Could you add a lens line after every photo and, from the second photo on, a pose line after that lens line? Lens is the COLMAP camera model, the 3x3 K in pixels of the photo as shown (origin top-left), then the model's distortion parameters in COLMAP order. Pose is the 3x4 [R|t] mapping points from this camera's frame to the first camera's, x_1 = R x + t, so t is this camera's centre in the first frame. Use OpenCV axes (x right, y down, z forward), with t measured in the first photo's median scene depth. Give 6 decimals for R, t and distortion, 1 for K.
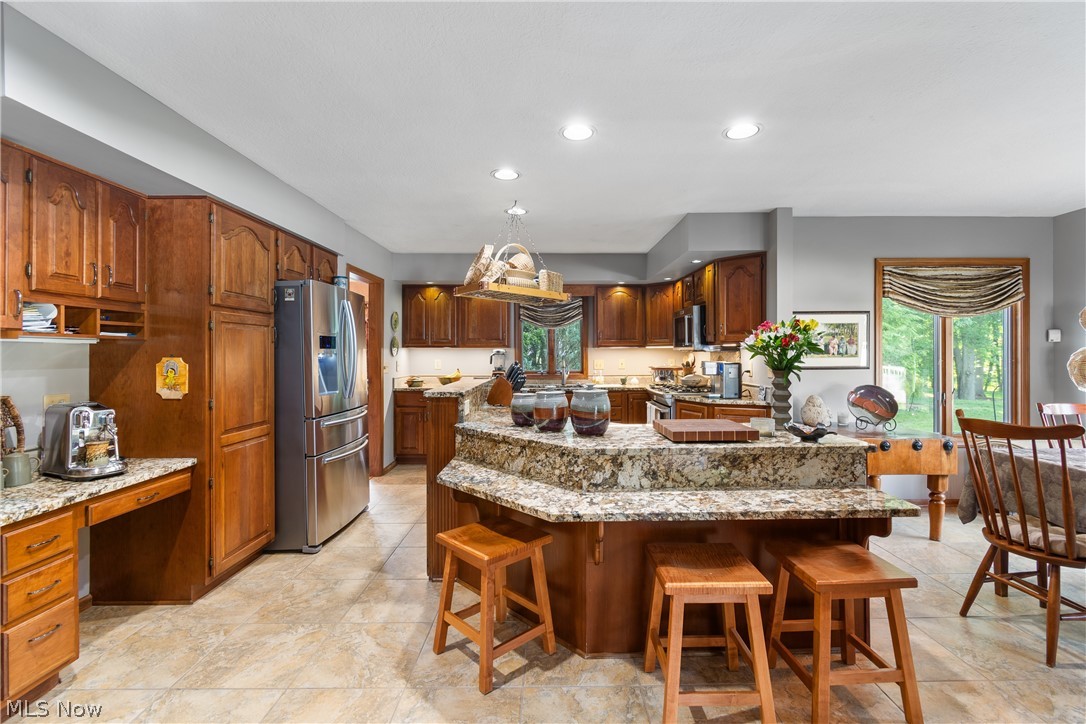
lens RADIAL K [[485.4, 0, 548.5], [0, 485.4, 356.6], [0, 0, 1]] dist [-0.000902, -0.000263]
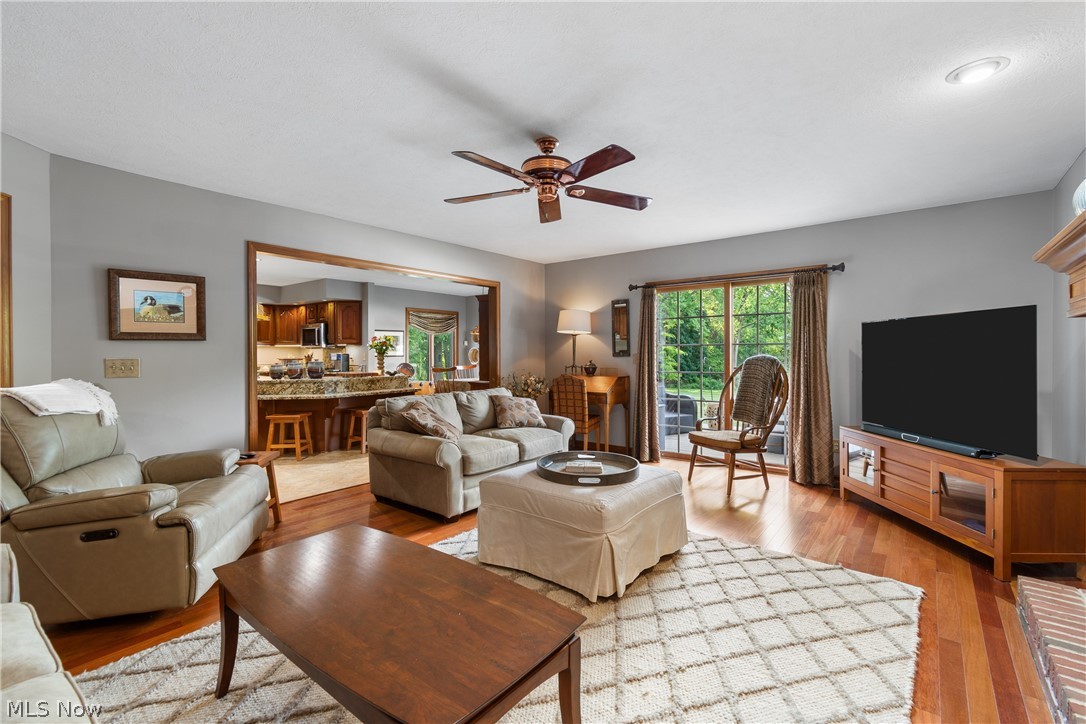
lens RADIAL K [[485.4, 0, 545.9], [0, 485.4, 357.6], [0, 0, 1]] dist [-0.000902, -0.000263]
pose [[0.626170, -0.005085, 0.779670, -0.683553], [0.004799, 0.999985, 0.002668, 0.028260], [-0.779672, 0.002071, 0.626185, -0.924674]]
